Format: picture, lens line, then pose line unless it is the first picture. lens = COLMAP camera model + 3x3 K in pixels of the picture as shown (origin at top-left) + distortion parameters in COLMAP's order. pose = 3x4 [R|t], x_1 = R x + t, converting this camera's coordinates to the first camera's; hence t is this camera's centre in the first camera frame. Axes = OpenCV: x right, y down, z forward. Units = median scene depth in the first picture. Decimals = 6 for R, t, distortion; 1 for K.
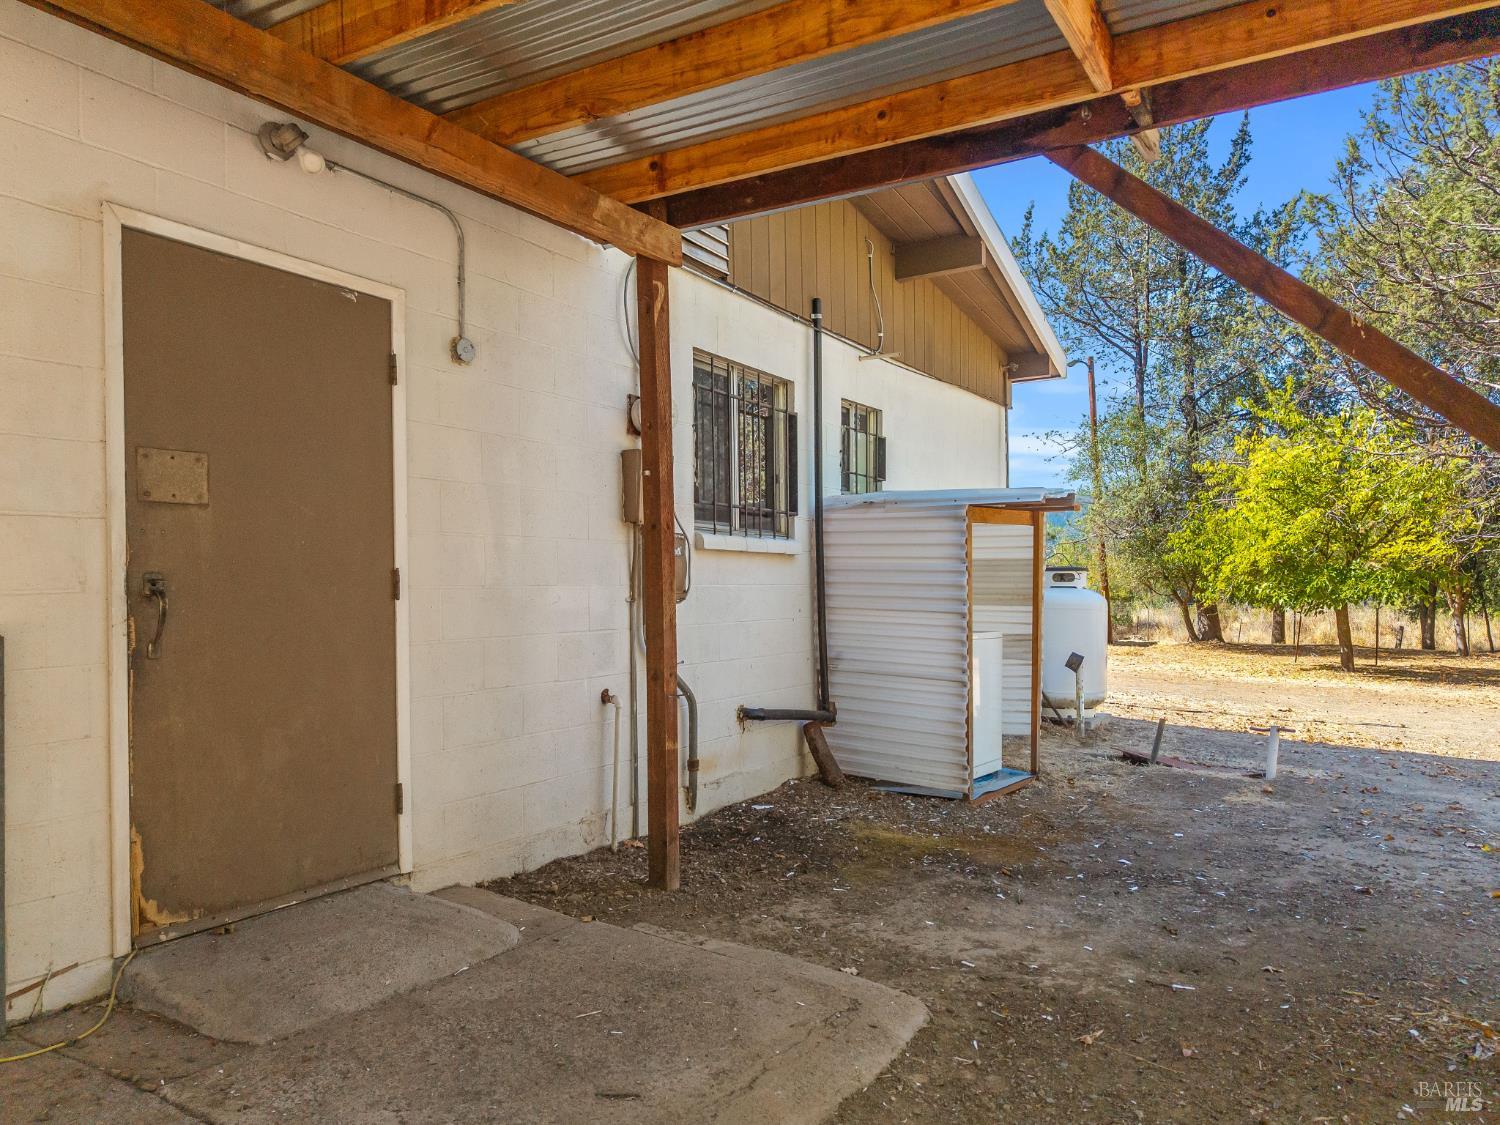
lens RADIAL K [[1007.0, 0, 745.7], [0, 1007.0, 560.5], [0, 0, 1]] dist [0.035544, -0.041103]
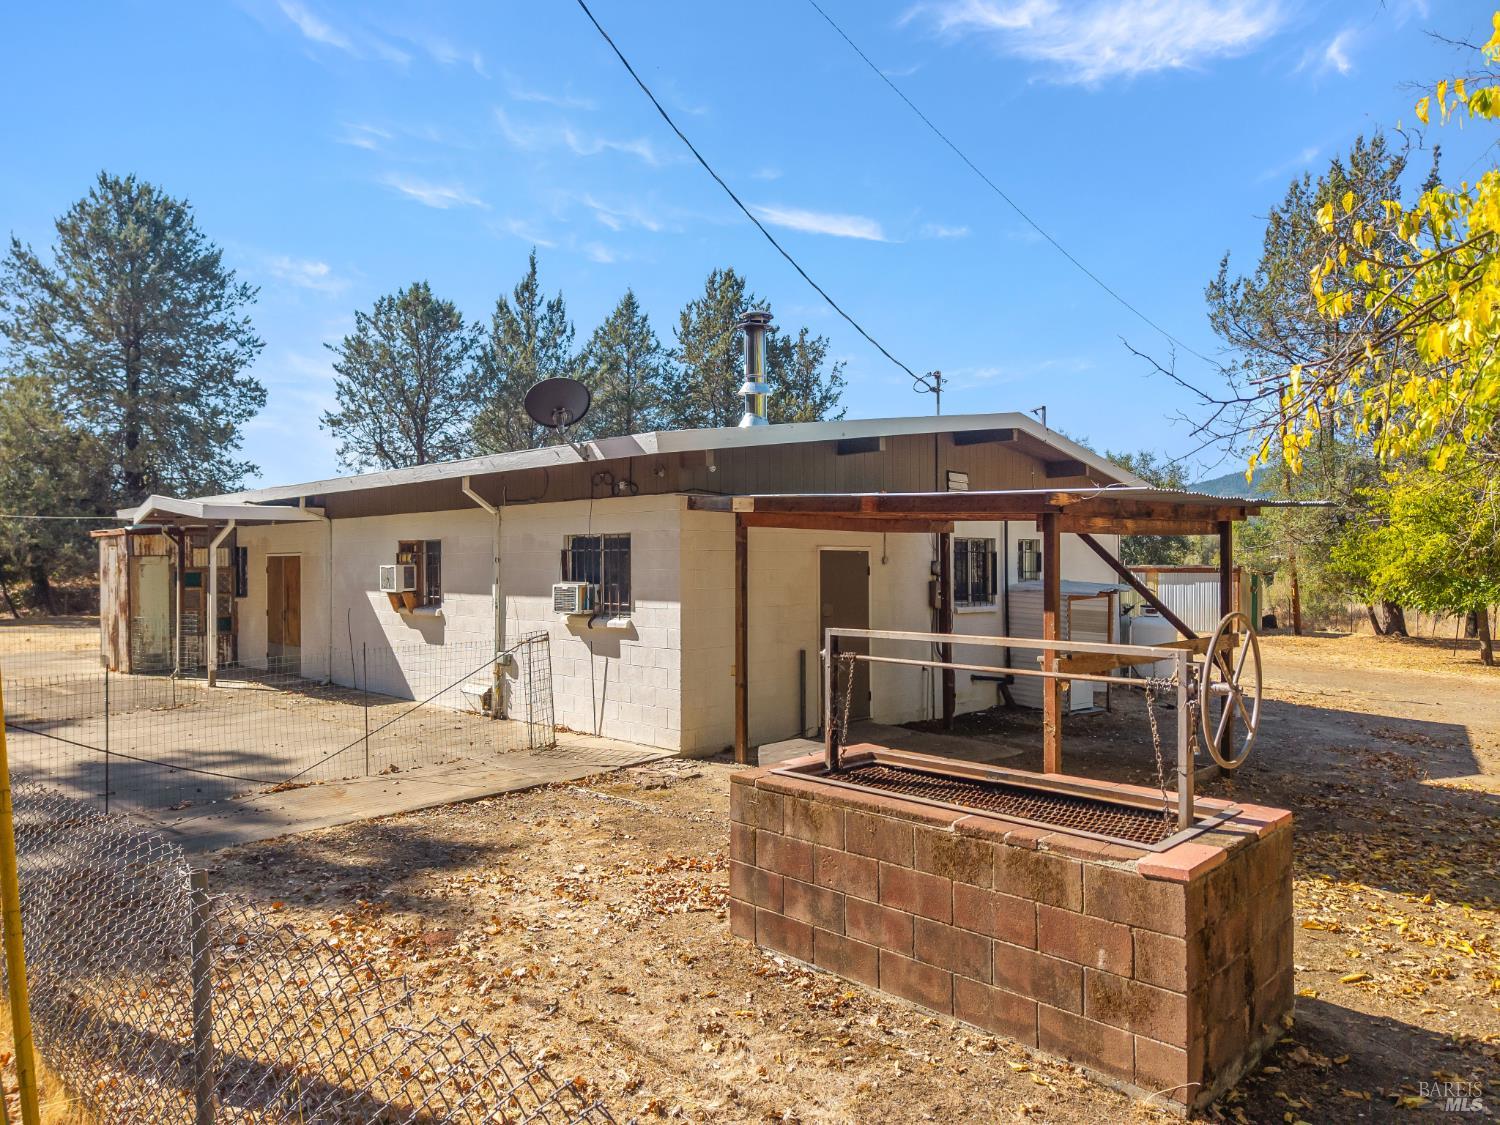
lens RADIAL K [[1007.0, 0, 745.7], [0, 1007.0, 560.5], [0, 0, 1]] dist [0.035544, -0.041103]
pose [[0.976455, 0.003198, -0.215695, -0.013081], [0.002450, 0.999661, 0.025910, -0.185919], [0.215705, -0.025829, 0.976117, -1.419714]]
